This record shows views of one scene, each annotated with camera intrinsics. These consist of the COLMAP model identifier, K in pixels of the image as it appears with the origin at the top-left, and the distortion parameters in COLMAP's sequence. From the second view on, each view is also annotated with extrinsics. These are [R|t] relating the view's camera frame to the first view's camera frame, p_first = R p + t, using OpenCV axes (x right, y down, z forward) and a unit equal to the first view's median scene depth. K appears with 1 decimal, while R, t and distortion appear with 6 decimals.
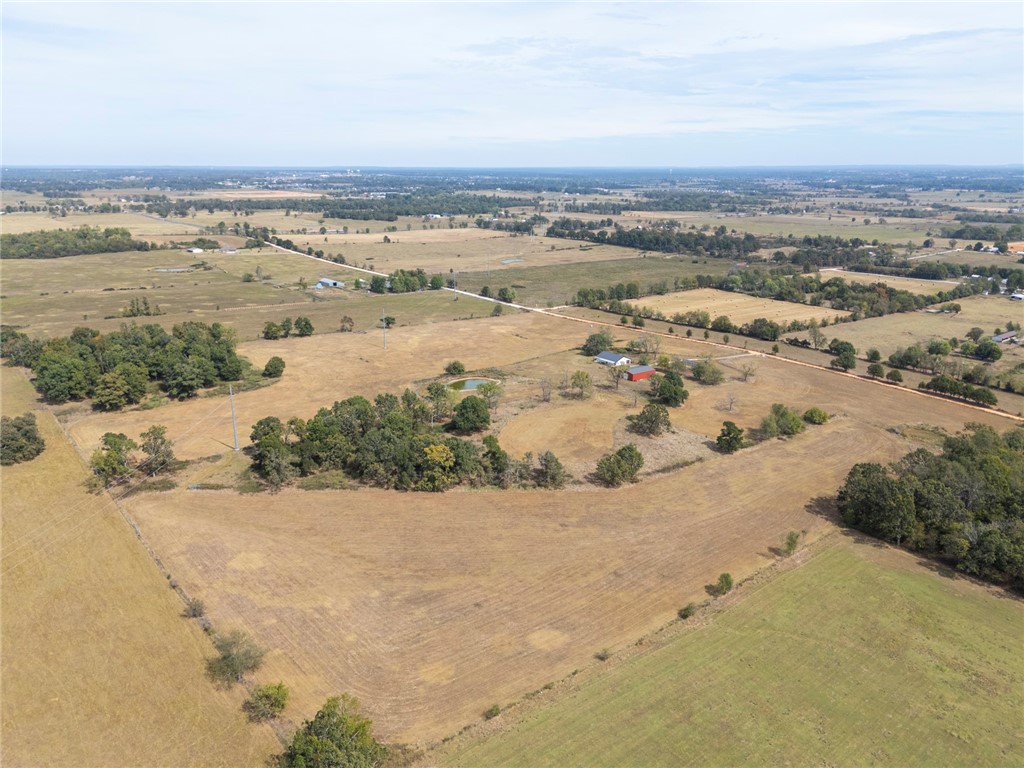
lens RADIAL K [[820.6, 0, 512.0], [0, 820.6, 384.0], [0, 0, 1]] dist [0.003859, -0.001186]
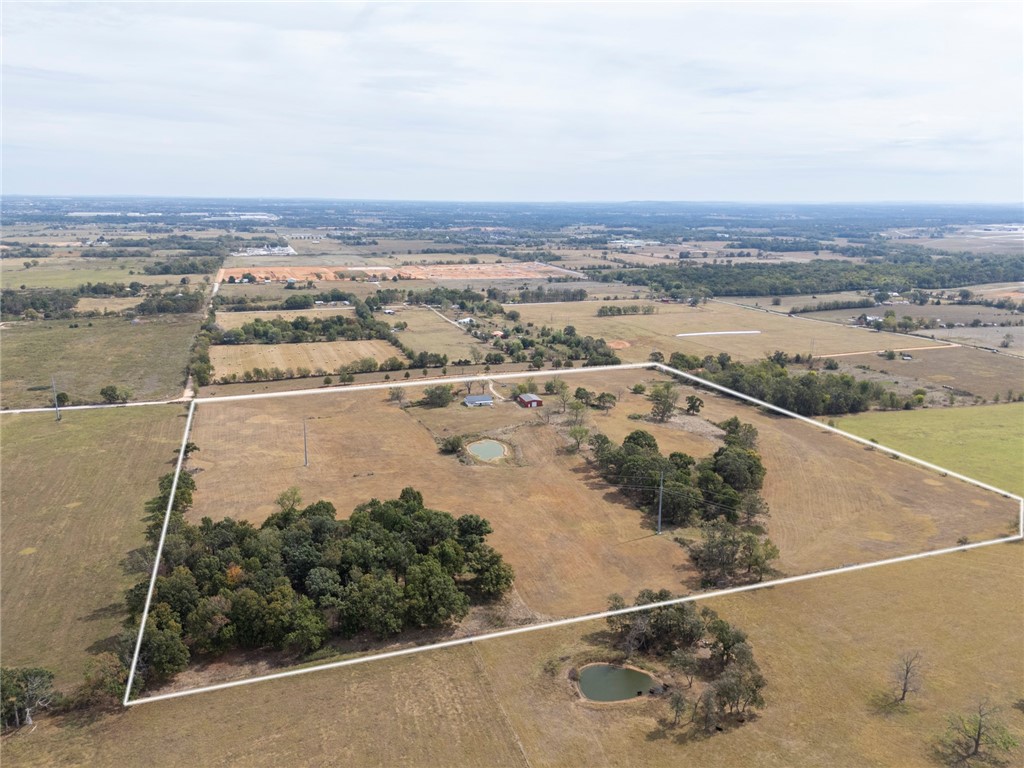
lens RADIAL K [[734.4, 0, 512.0], [0, 734.4, 384.0], [0, 0, 1]] dist [0.043958, -0.002518]
pose [[0.306026, -0.229624, 0.923916, -0.787714], [0.239069, 0.957915, 0.158887, -0.195458], [-0.921517, 0.172256, 0.348043, 0.505757]]
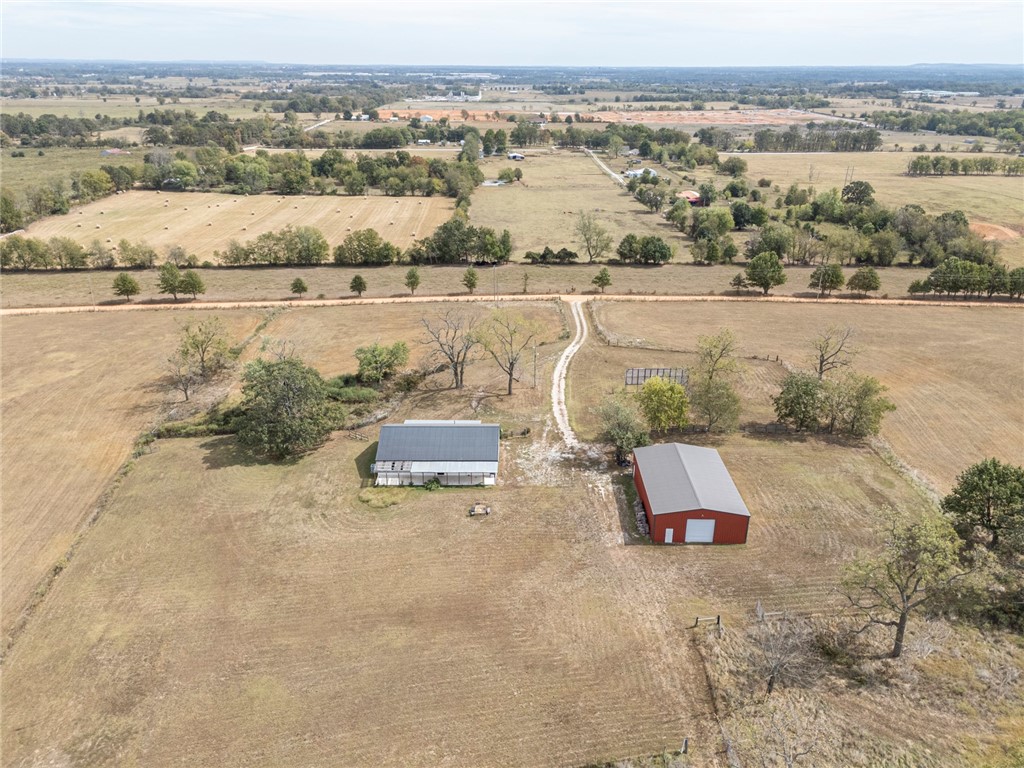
lens RADIAL K [[734.4, 0, 512.0], [0, 734.4, 384.0], [0, 0, 1]] dist [0.043958, -0.002518]
pose [[0.580067, -0.320848, 0.748718, -0.040802], [0.209317, 0.947006, 0.243653, -0.094309], [-0.787216, 0.015384, 0.616485, 0.745682]]
